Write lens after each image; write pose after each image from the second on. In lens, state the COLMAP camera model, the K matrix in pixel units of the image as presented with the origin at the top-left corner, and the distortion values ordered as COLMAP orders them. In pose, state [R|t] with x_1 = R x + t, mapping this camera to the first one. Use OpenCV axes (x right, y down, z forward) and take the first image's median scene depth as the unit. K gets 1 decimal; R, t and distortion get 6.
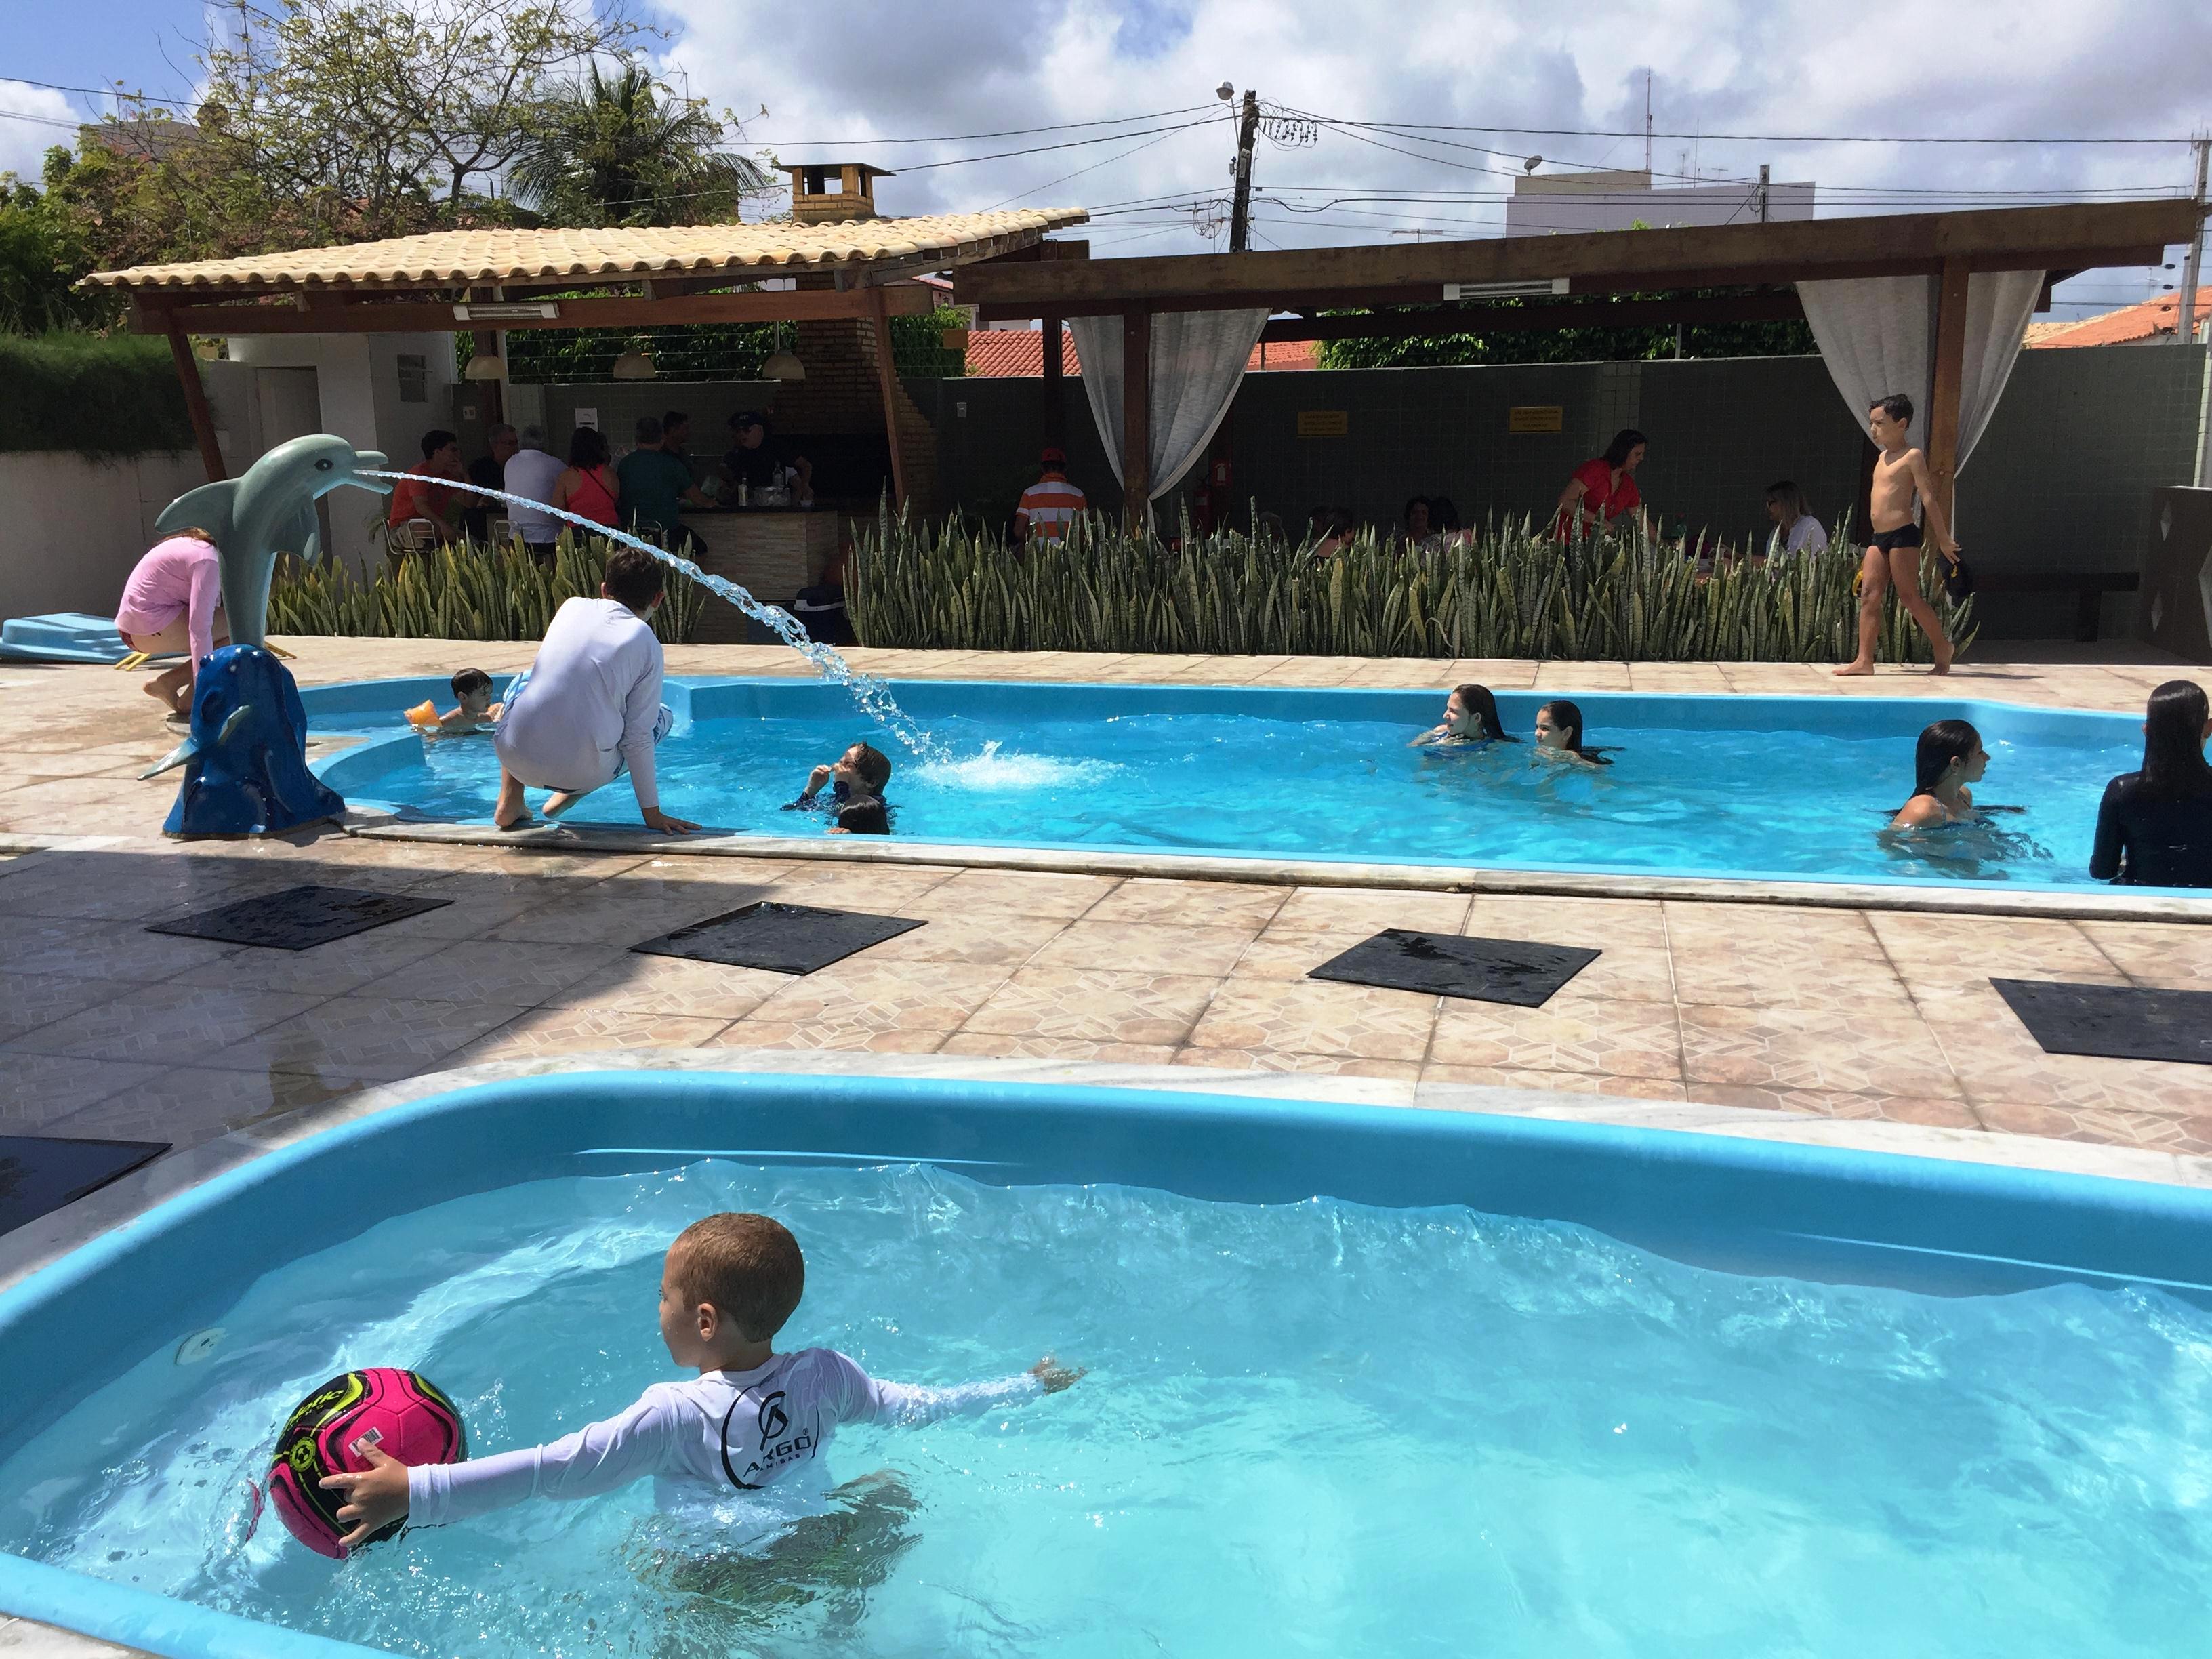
lens RADIAL K [[1911.8, 0, 1110.4], [0, 1911.8, 806.5], [0, 0, 1]] dist [0.084399, -0.104413]
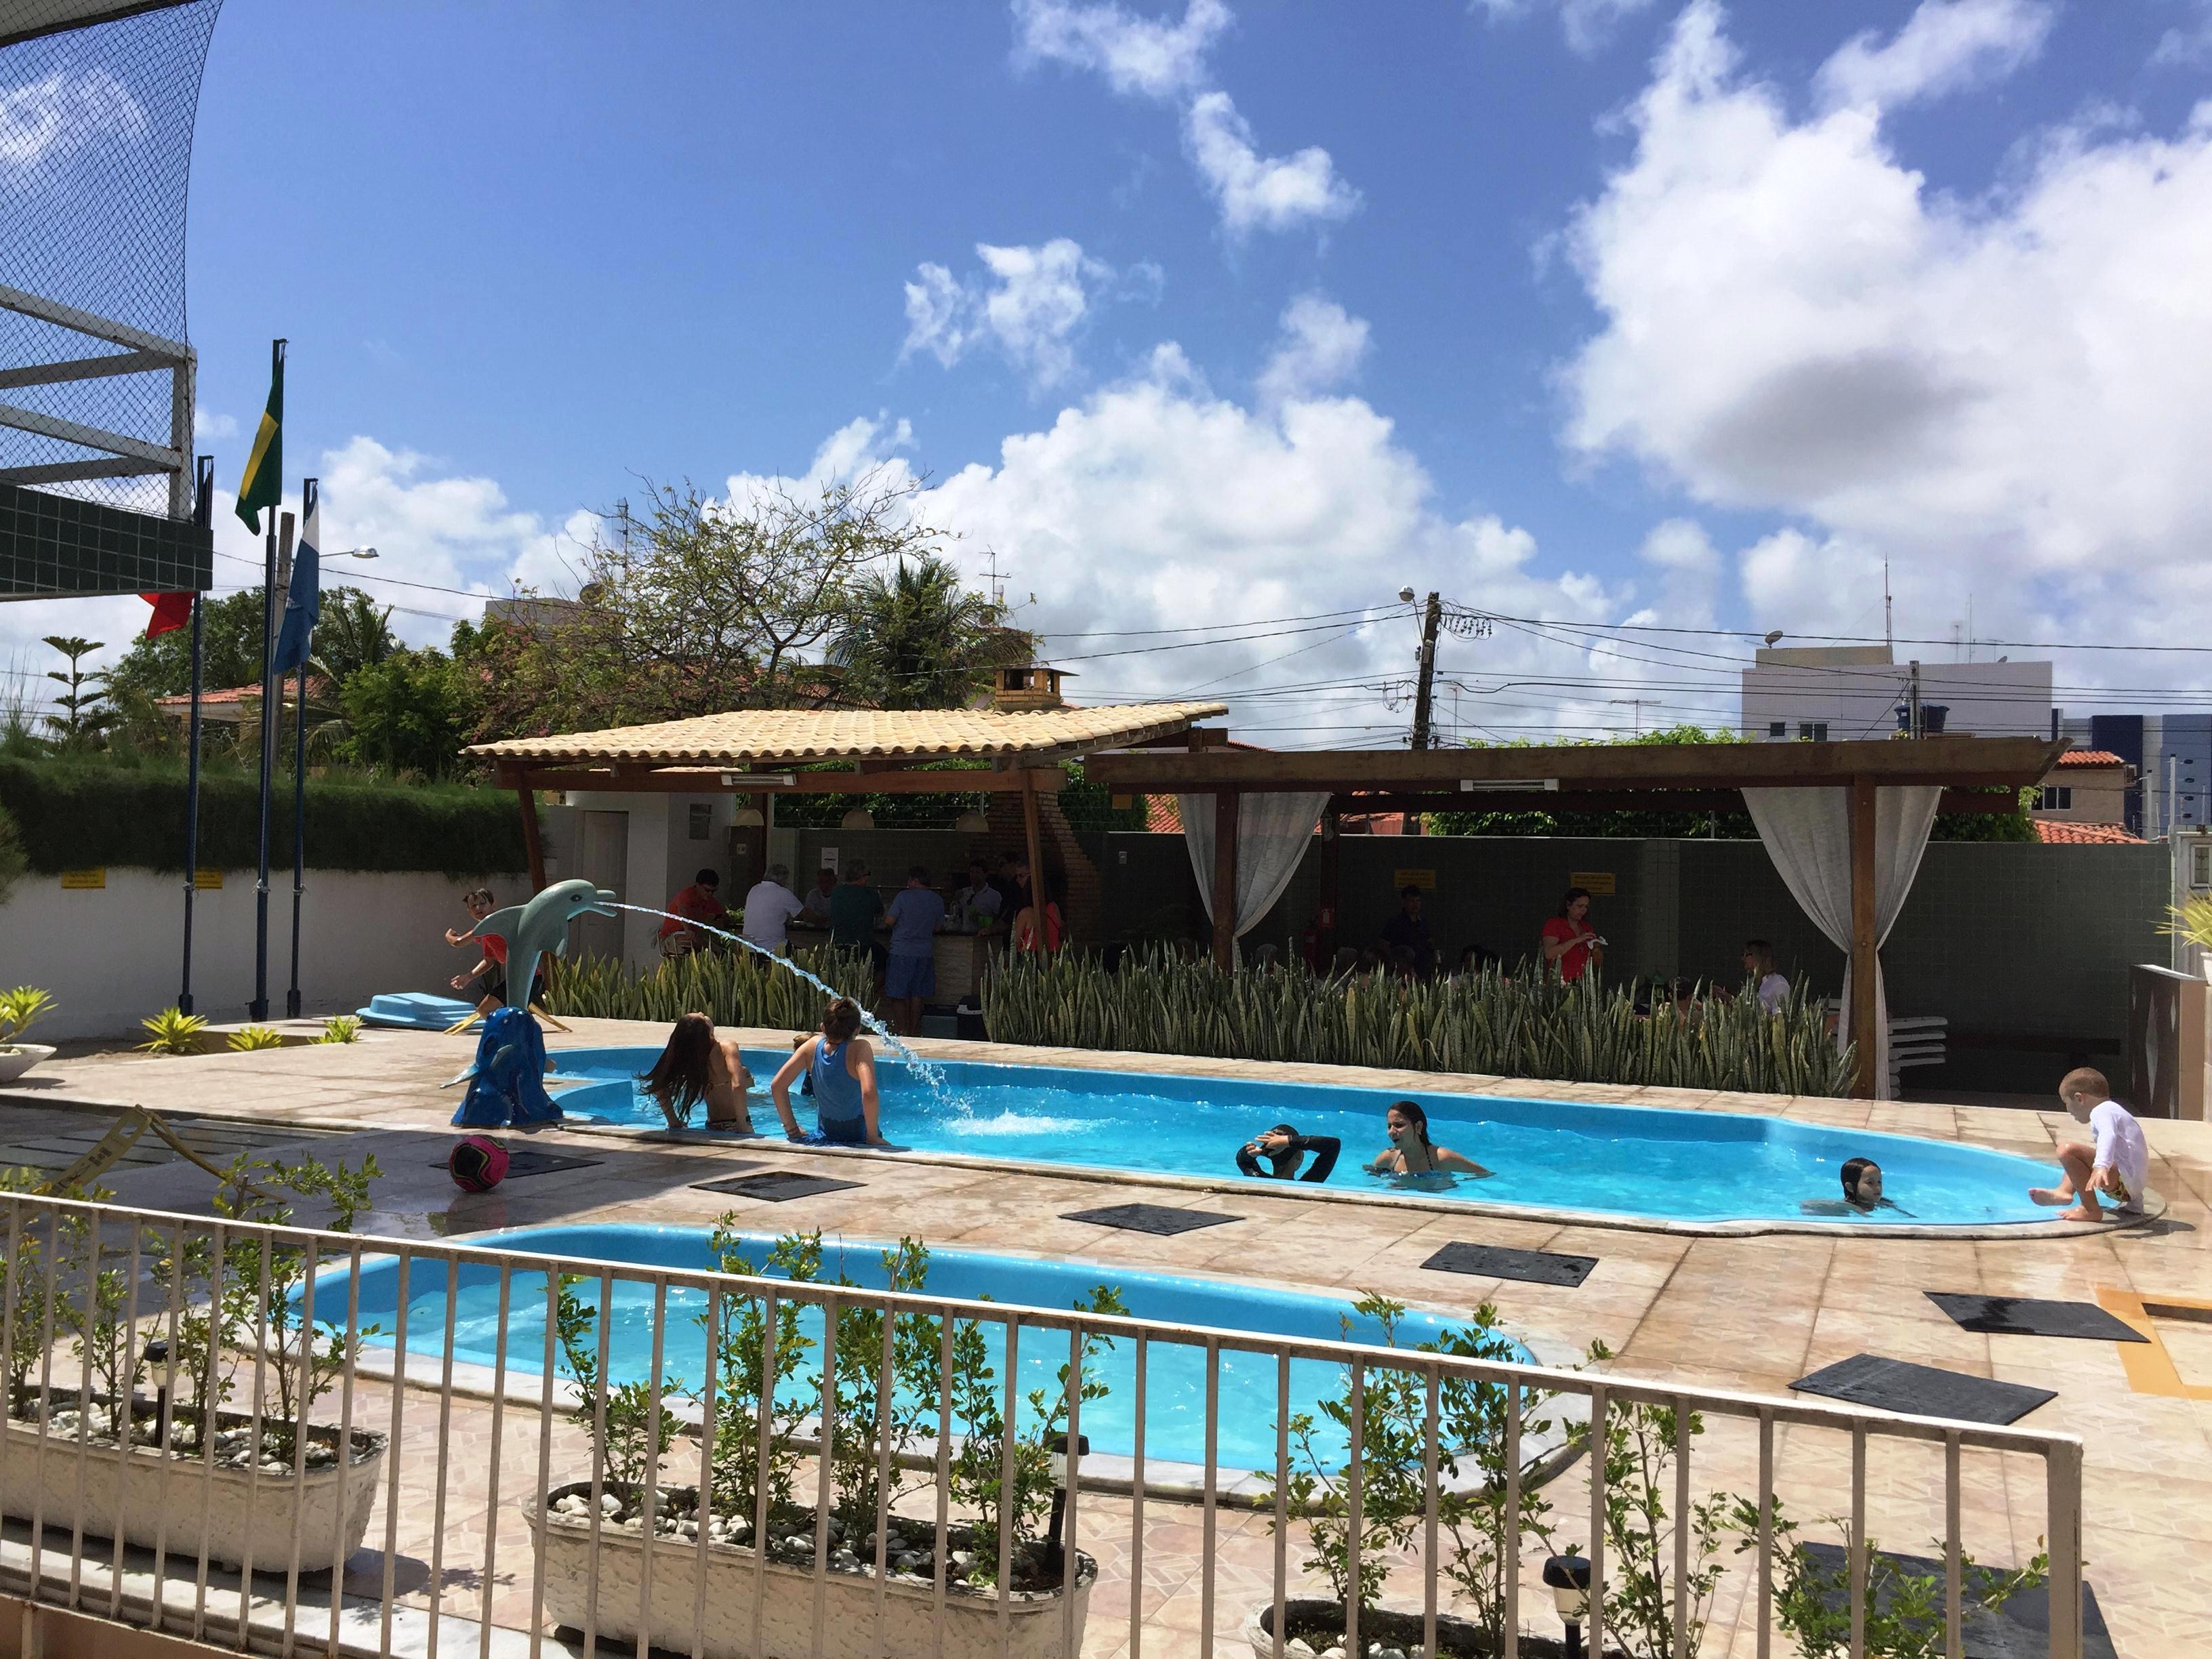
lens RADIAL K [[1911.8, 0, 1102.7], [0, 1911.8, 822.8], [0, 0, 1]] dist [0.084399, -0.104413]
pose [[0.987211, 0.028839, -0.156790, 0.134515], [-0.061555, 0.976187, -0.208015, 0.033295], [0.147057, 0.215006, 0.965477, -0.241160]]
